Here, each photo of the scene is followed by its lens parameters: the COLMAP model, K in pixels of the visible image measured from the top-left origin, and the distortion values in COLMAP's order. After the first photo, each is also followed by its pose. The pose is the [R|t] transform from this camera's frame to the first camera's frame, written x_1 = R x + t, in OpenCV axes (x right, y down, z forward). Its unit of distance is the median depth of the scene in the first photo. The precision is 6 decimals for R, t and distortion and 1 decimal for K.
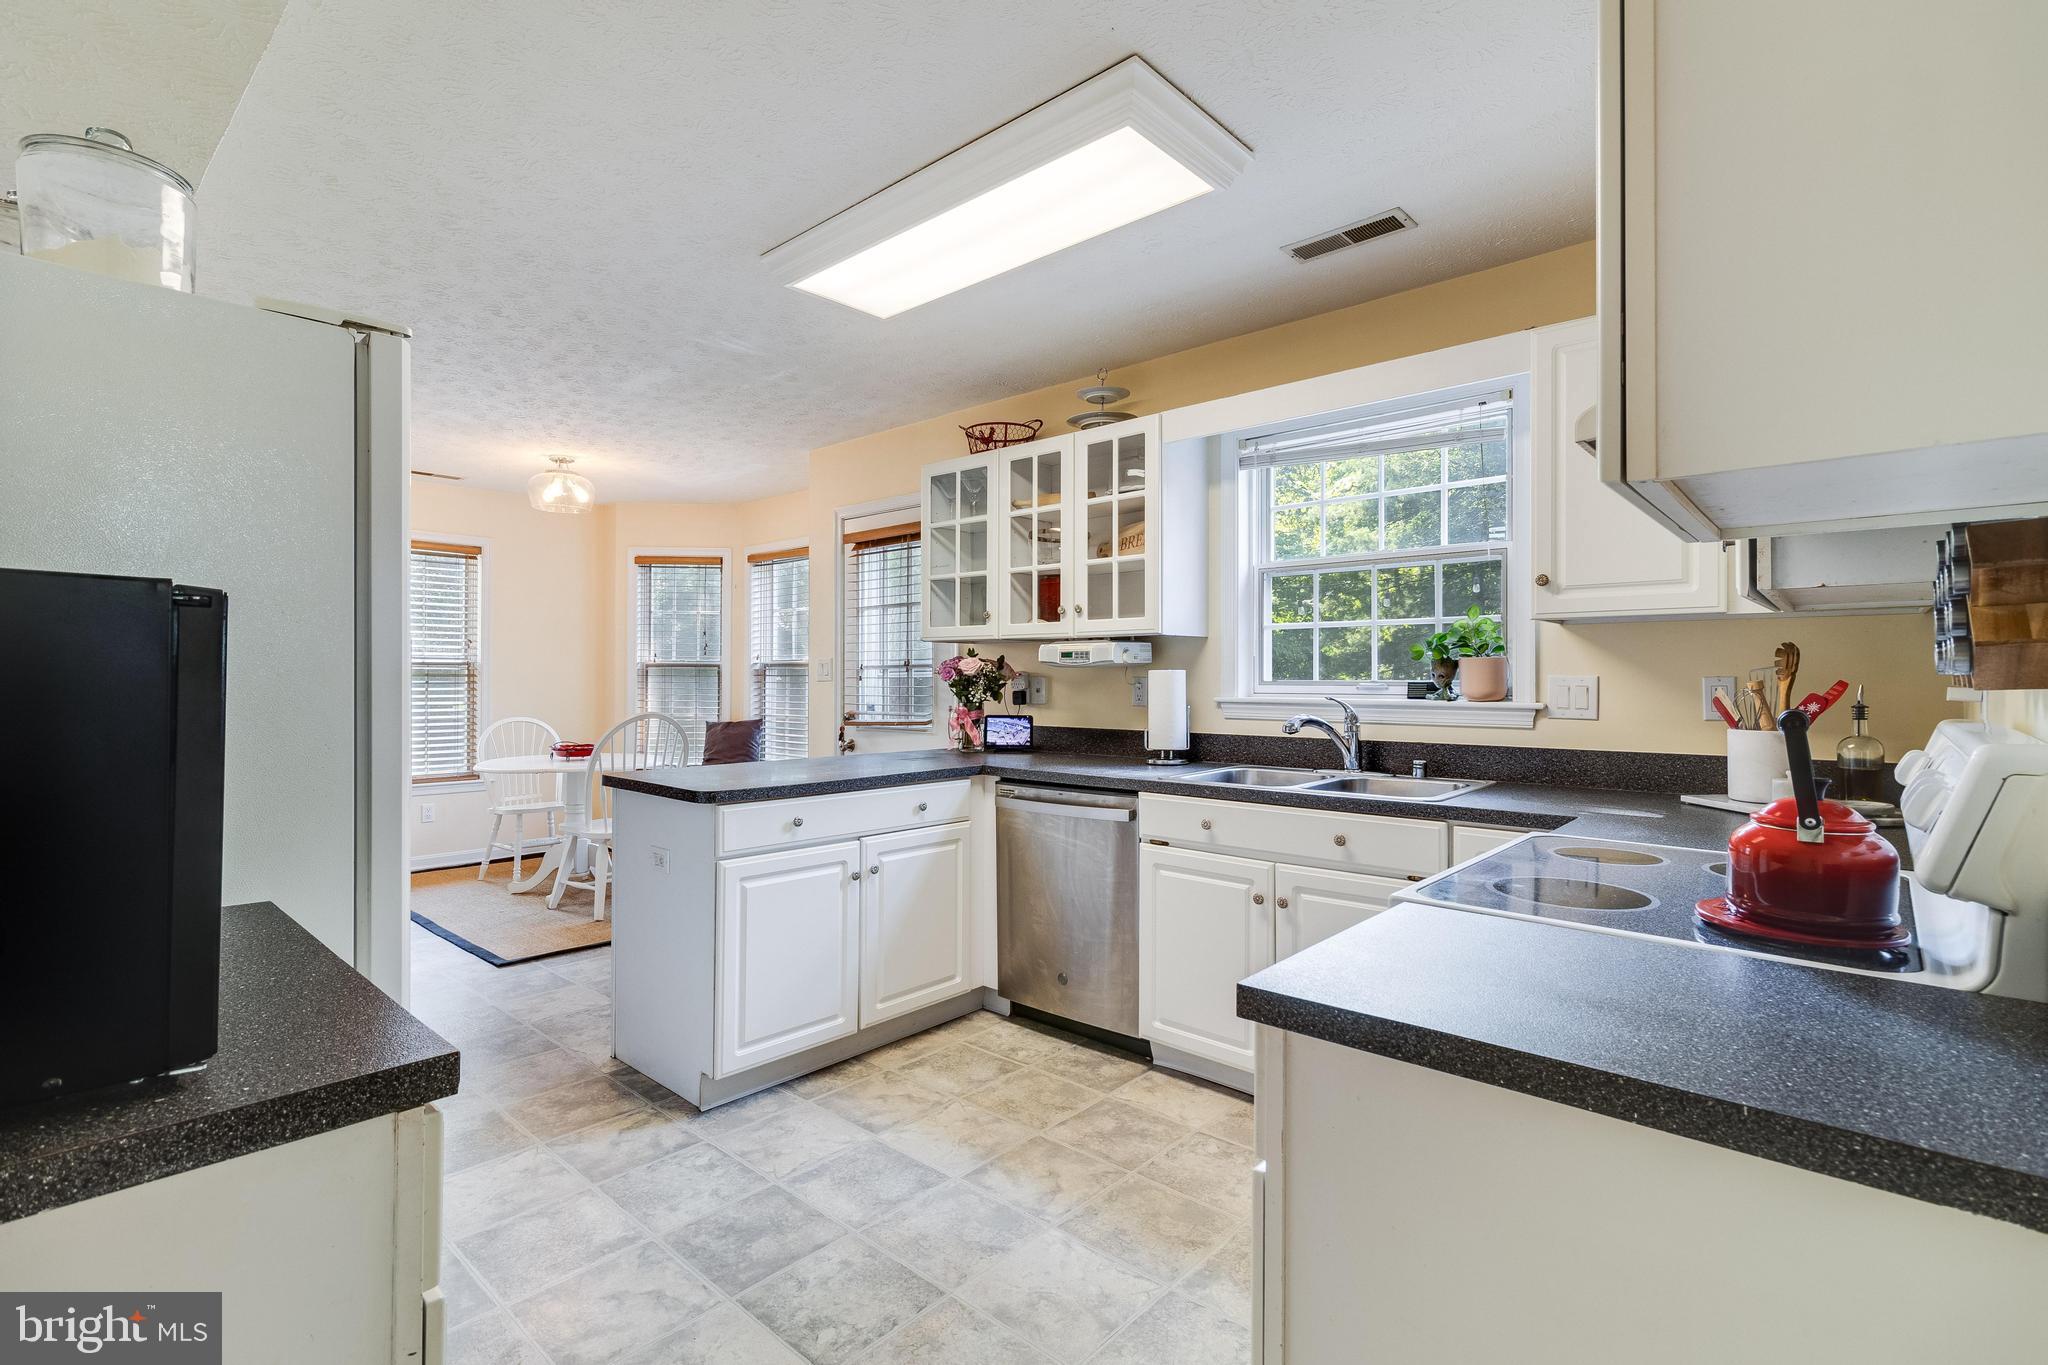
lens RADIAL K [[943.9, 0, 1017.7], [0, 943.9, 673.3], [0, 0, 1]] dist [0.003034, 0.000070]
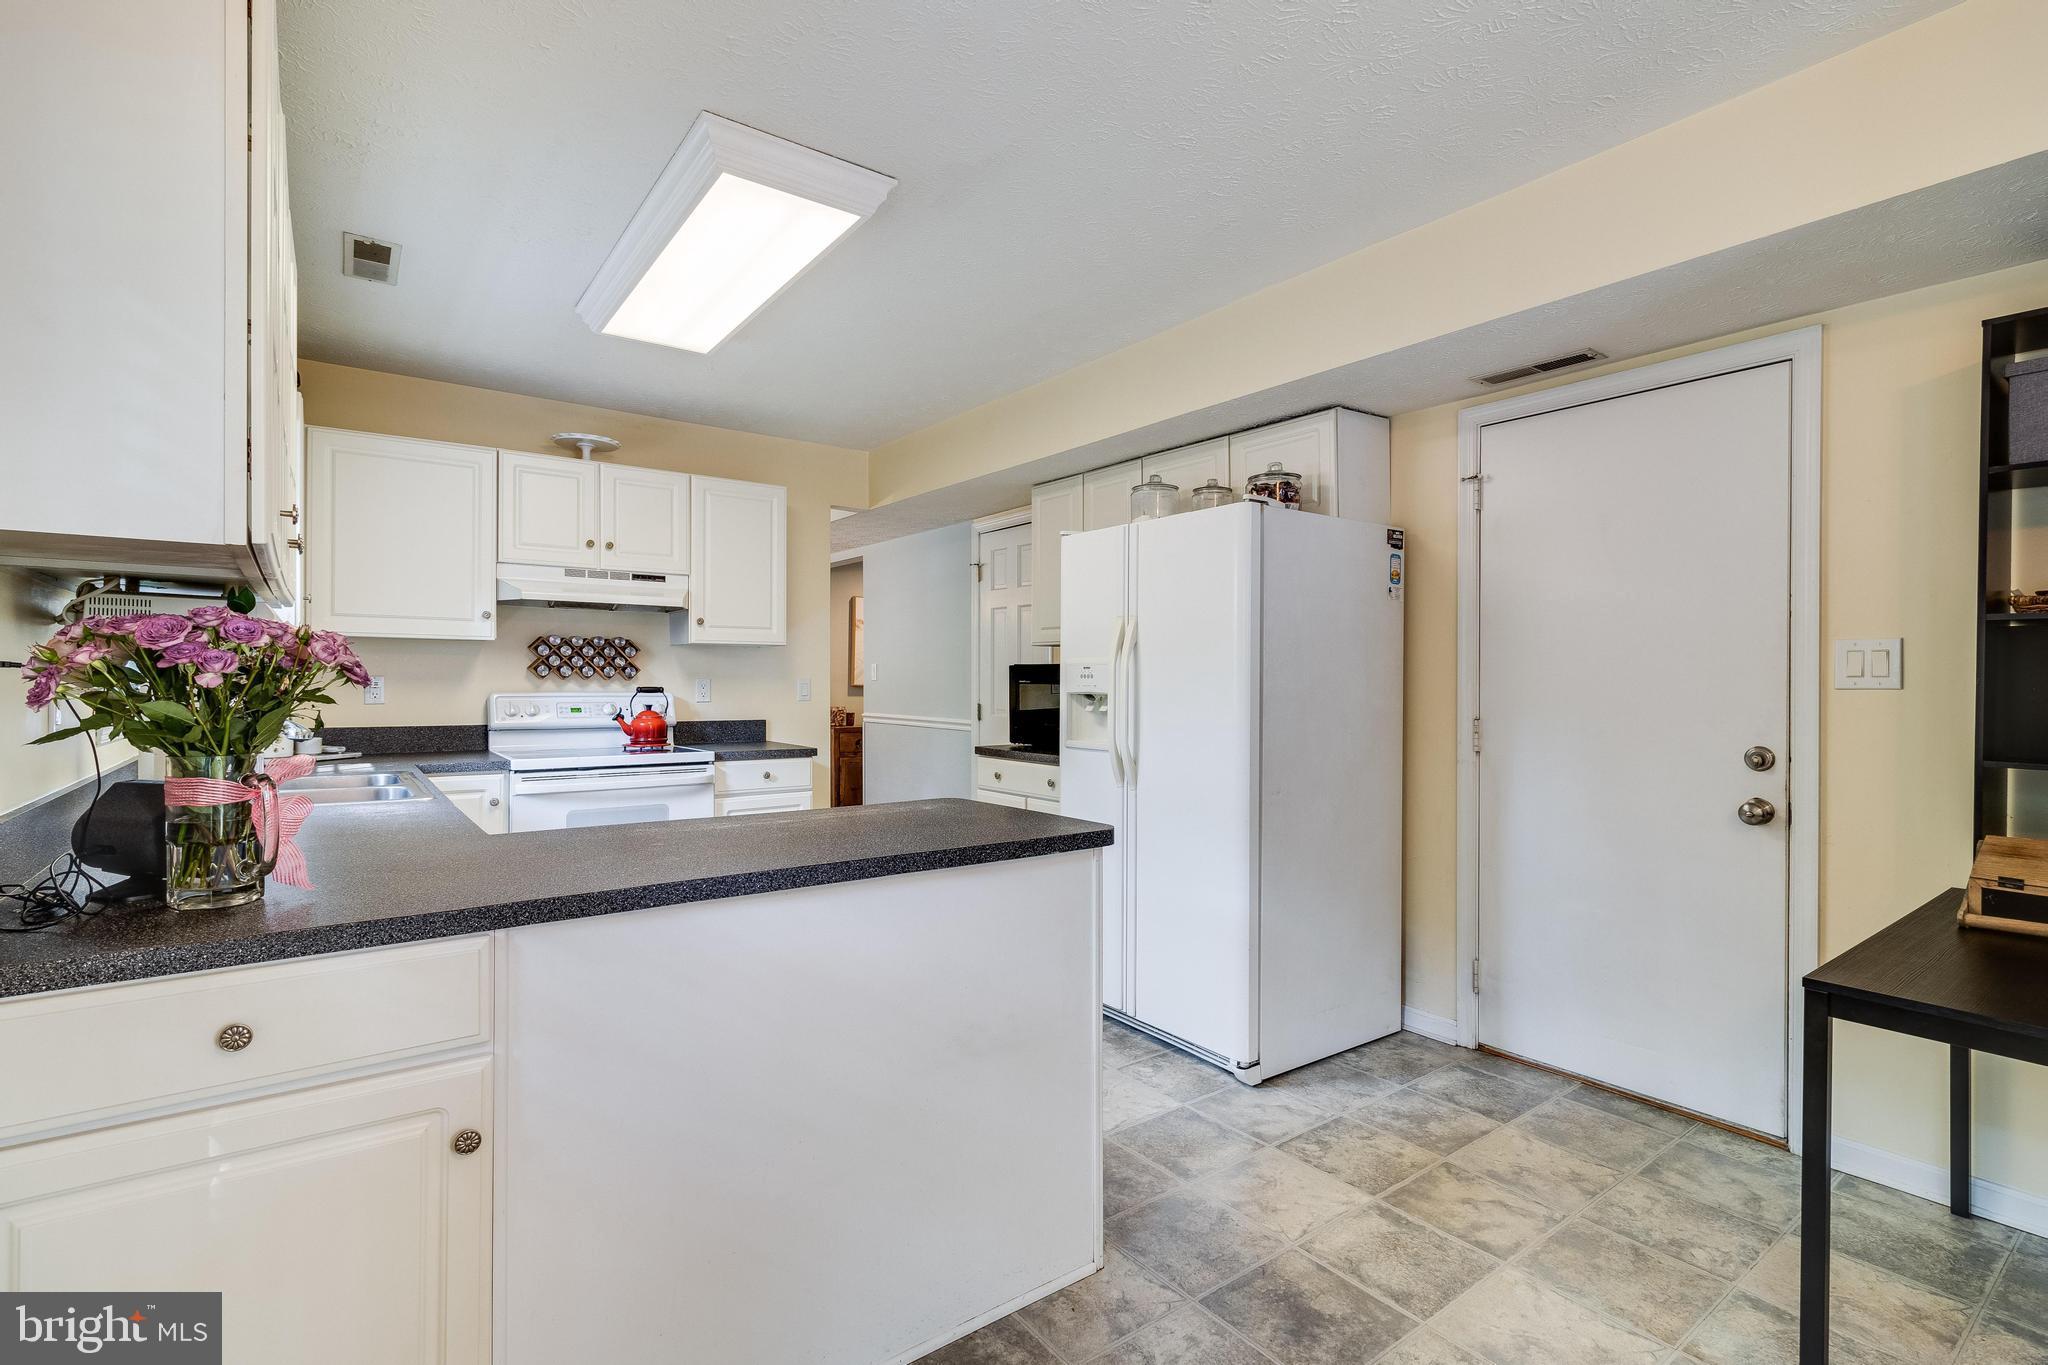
lens RADIAL K [[947.8, 0, 1024.0], [0, 947.8, 682.5], [0, 0, 1]] dist [-0.000328, -0.000174]
pose [[-0.980852, -0.005162, 0.194685, -0.623750], [-0.005598, 0.999983, -0.001689, 0.009506], [-0.194673, -0.002747, -0.980864, 2.046633]]
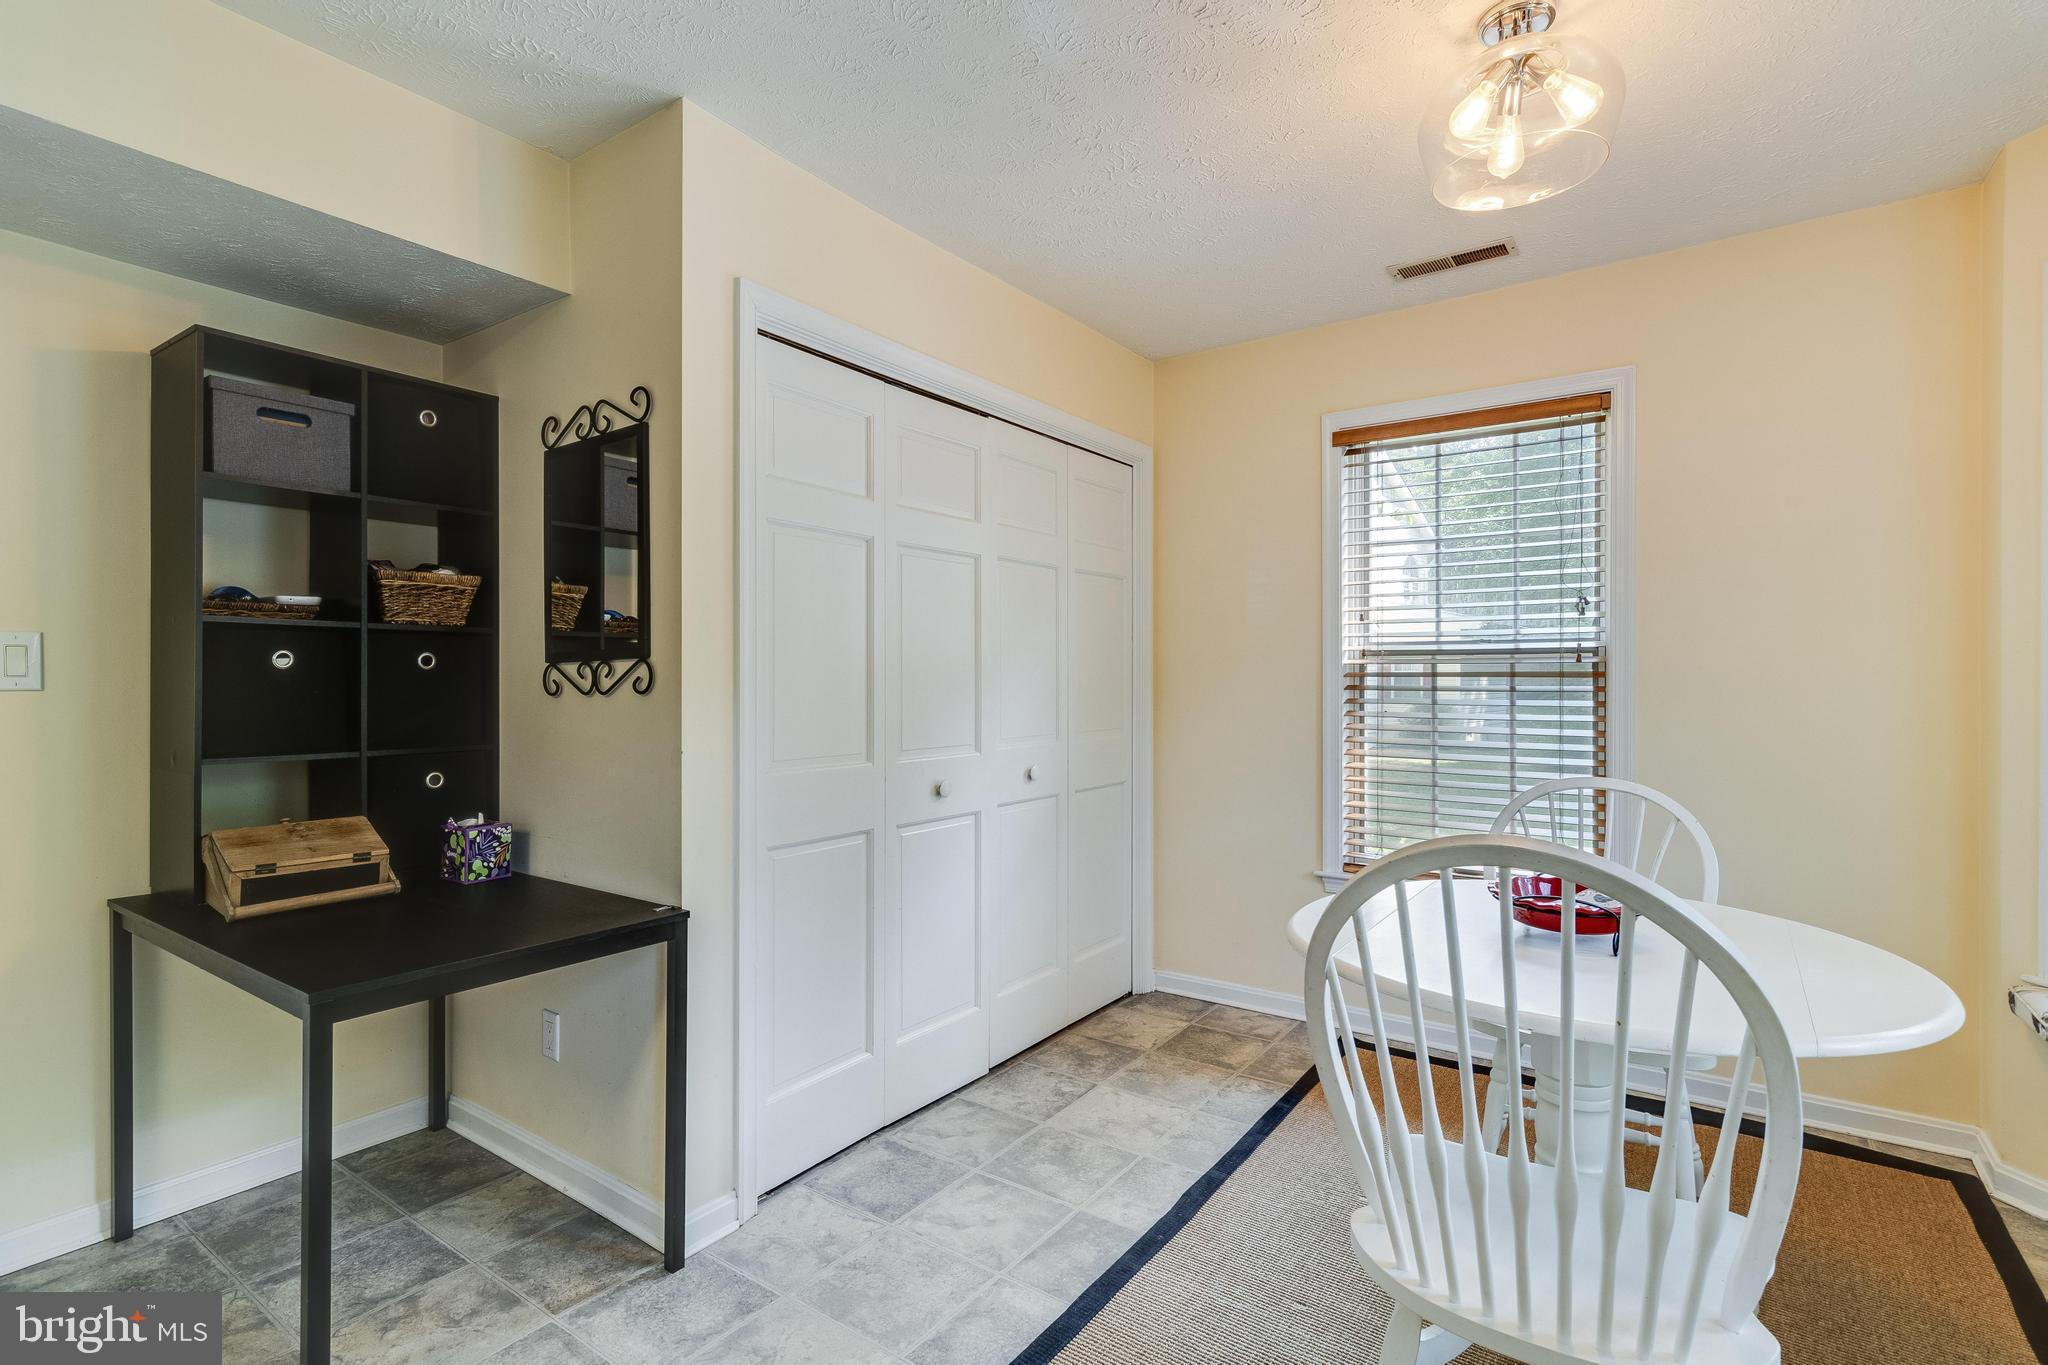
lens RADIAL K [[968.9, 0, 1024.0], [0, 968.9, 682.5], [0, 0, 1]] dist [0.009364, -0.000025]
pose [[0.118614, 0.001943, -0.992938, -0.346907], [0.005123, 0.999984, 0.002569, 0.005311], [0.992927, -0.005391, 0.118603, 1.703673]]
